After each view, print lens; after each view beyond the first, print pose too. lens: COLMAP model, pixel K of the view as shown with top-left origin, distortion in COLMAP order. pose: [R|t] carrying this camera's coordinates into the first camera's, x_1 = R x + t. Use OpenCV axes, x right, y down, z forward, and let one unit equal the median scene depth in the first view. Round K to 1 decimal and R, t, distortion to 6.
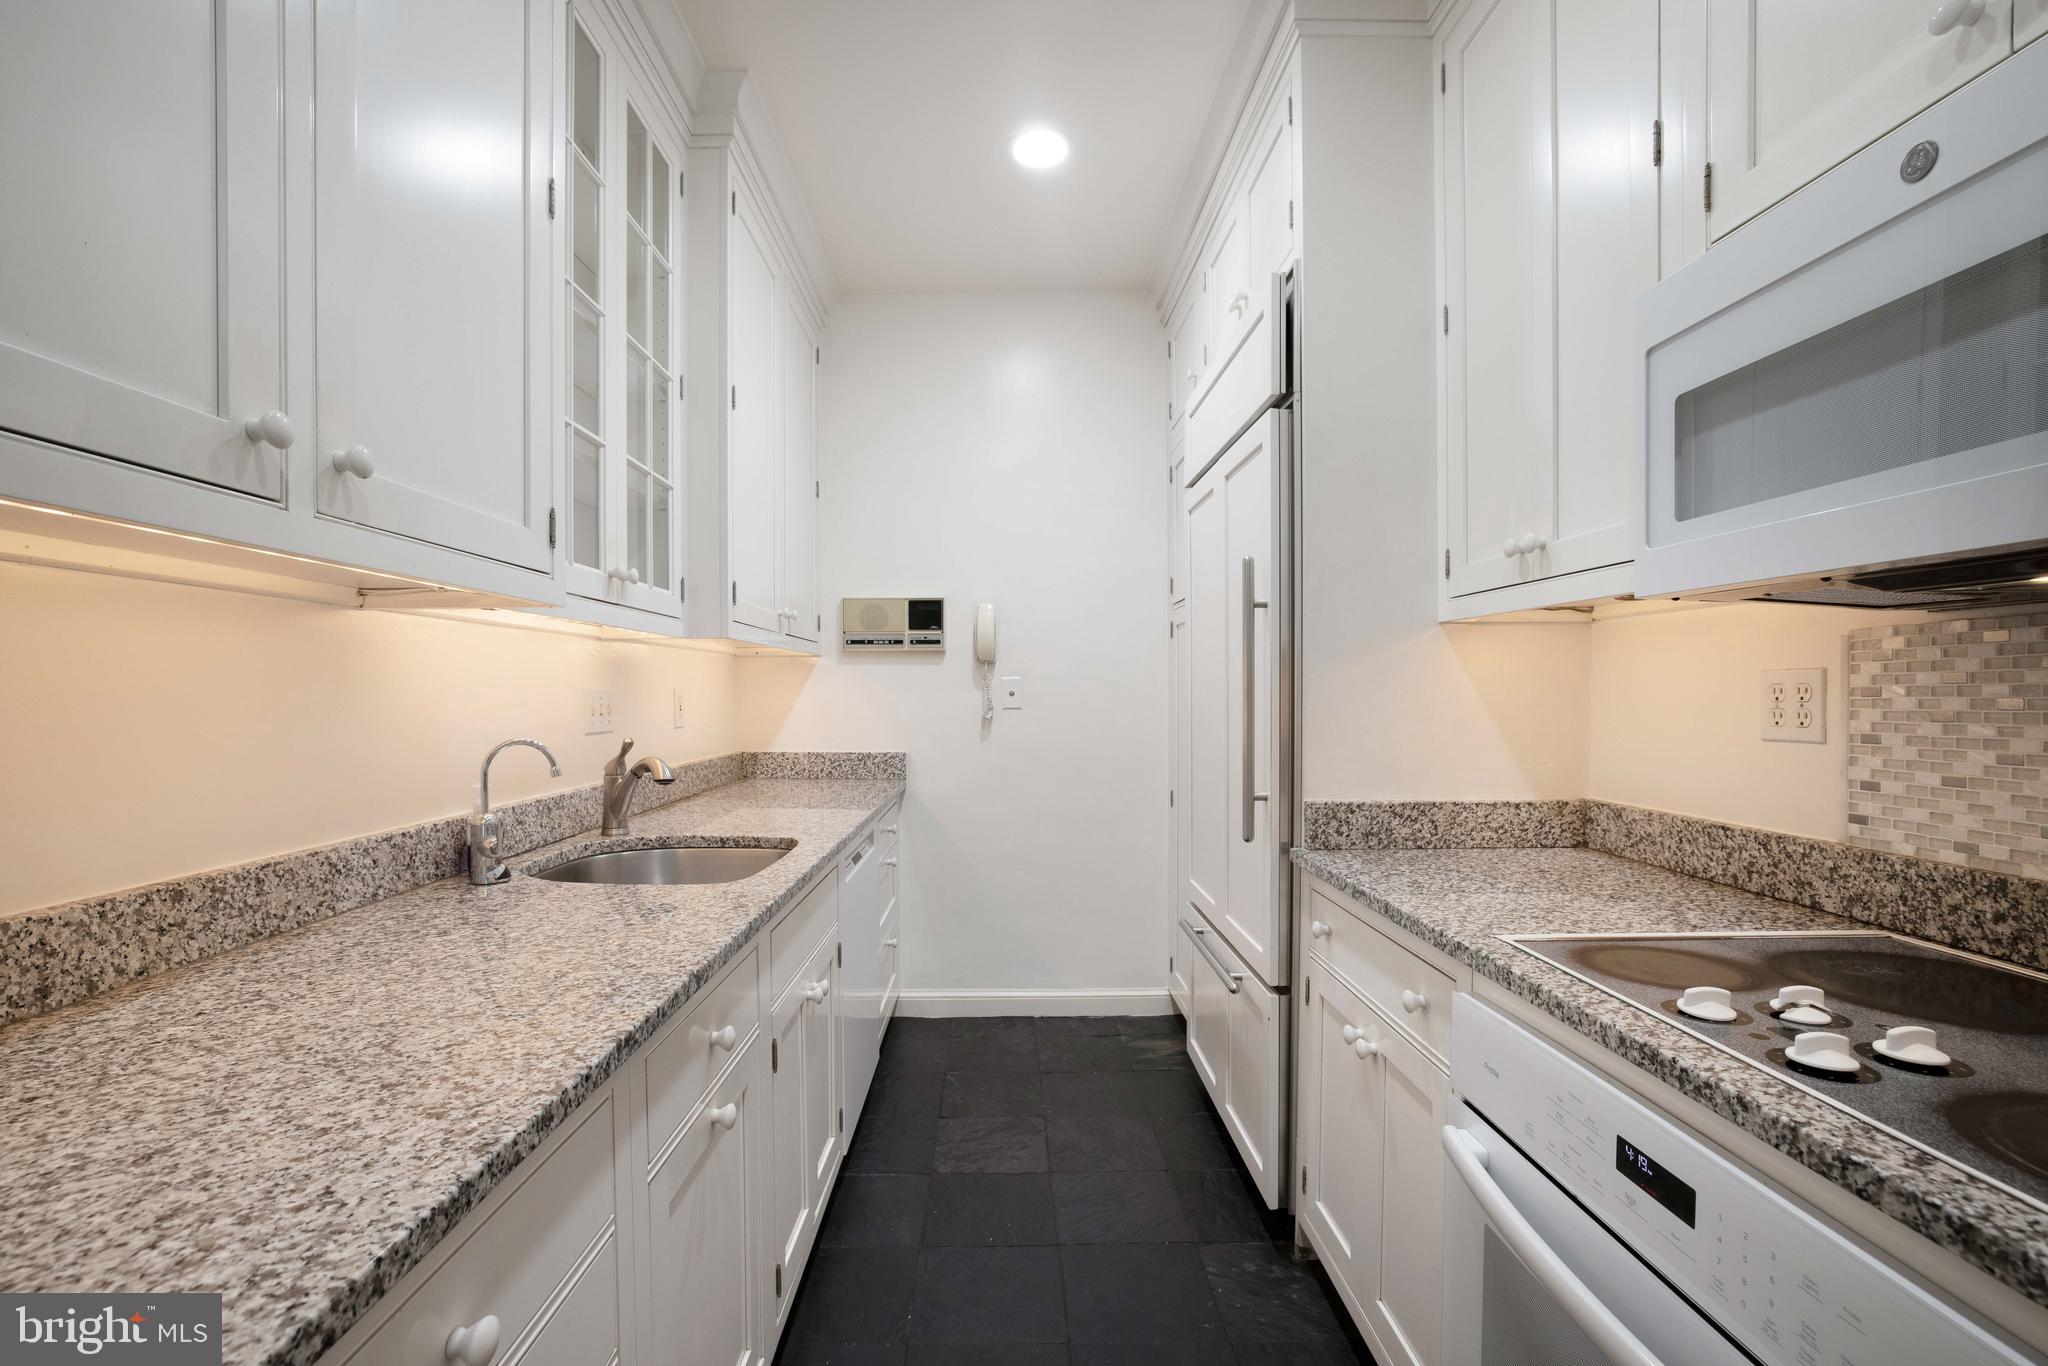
lens RADIAL K [[890.2, 0, 1009.3], [0, 890.2, 683.9], [0, 0, 1]] dist [-0.036682, 0.012626]
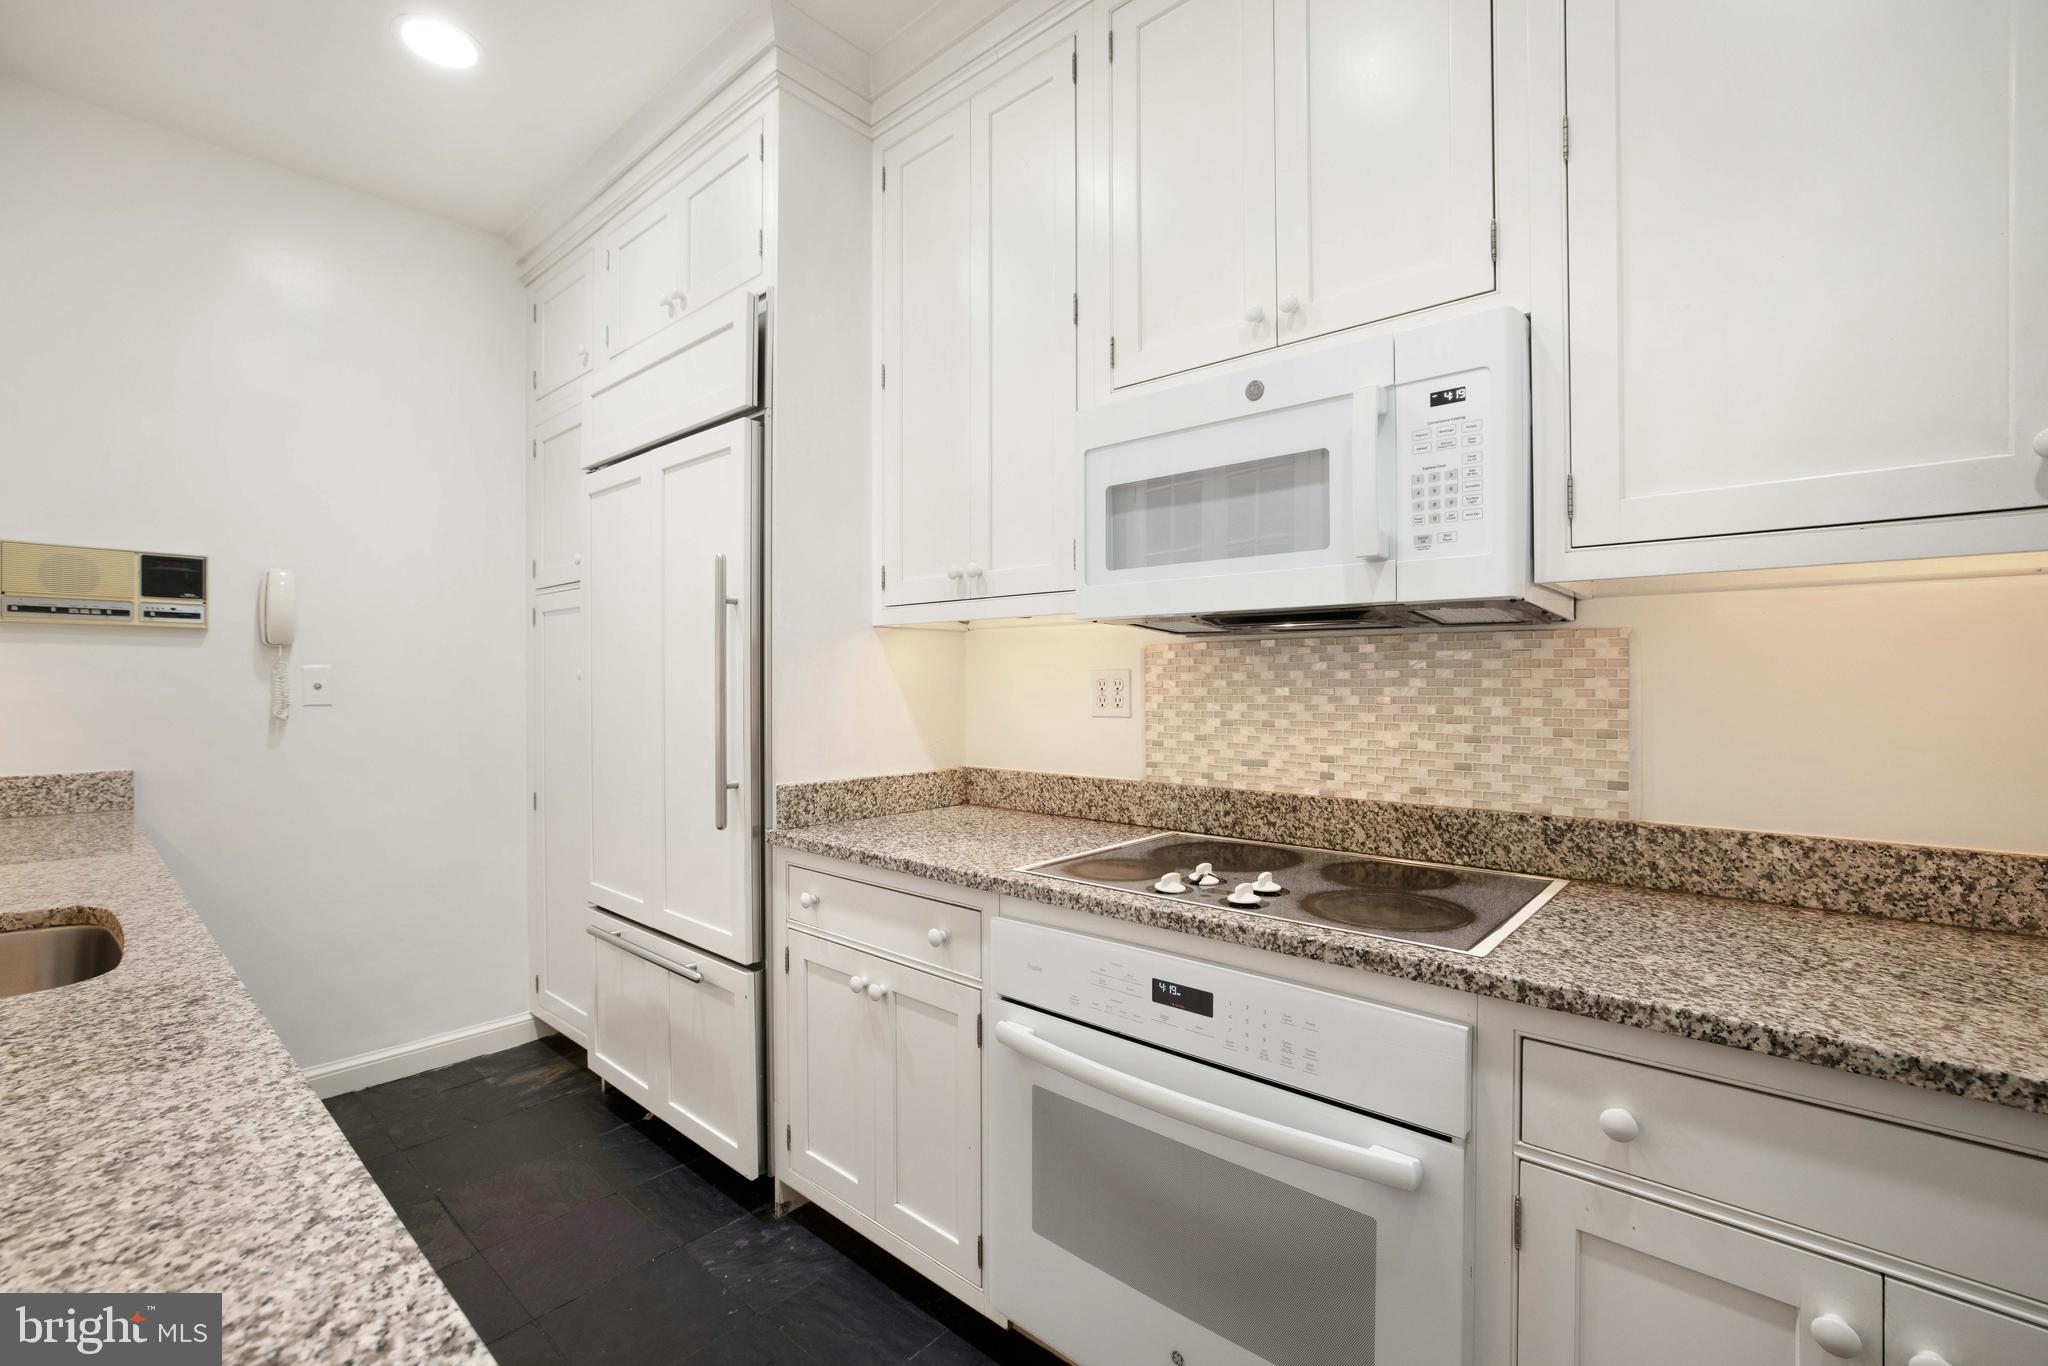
lens RADIAL K [[890.2, 0, 980.3], [0, 890.2, 652.3], [0, 0, 1]] dist [-0.036682, 0.012626]
pose [[0.680591, 0.026658, 0.732178, -0.404240], [-0.006267, 0.999513, -0.030565, 0.001594], [-0.732636, 0.016214, 0.680427, 0.106327]]
